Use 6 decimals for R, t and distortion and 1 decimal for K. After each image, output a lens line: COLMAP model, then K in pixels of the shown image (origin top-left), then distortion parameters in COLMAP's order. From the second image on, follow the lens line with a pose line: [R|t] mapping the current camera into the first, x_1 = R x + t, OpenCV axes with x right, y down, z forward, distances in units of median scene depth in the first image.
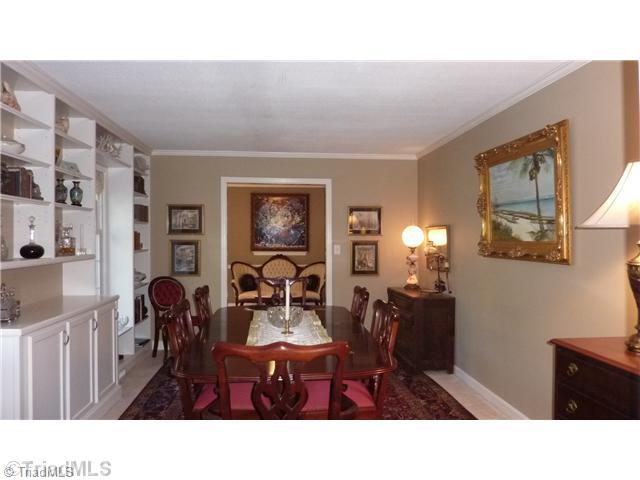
lens RADIAL K [[472.9, 0, 319.6], [0, 472.9, 238.1], [0, 0, 1]] dist [-0.033319, -0.011235]
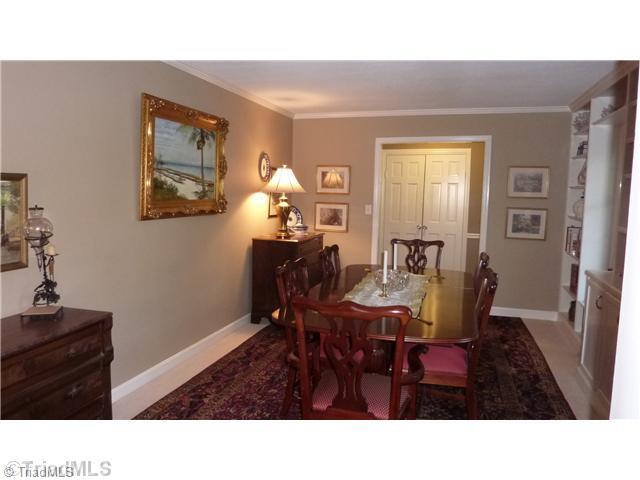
lens RADIAL K [[472.9, 0, 319.9], [0, 472.9, 238.7], [0, 0, 1]] dist [-0.033319, -0.011235]
pose [[-0.927668, -0.060999, 0.368391, -0.298193], [-0.024451, 0.994373, 0.103080, -0.026051], [-0.372606, 0.086616, -0.923939, 1.982172]]
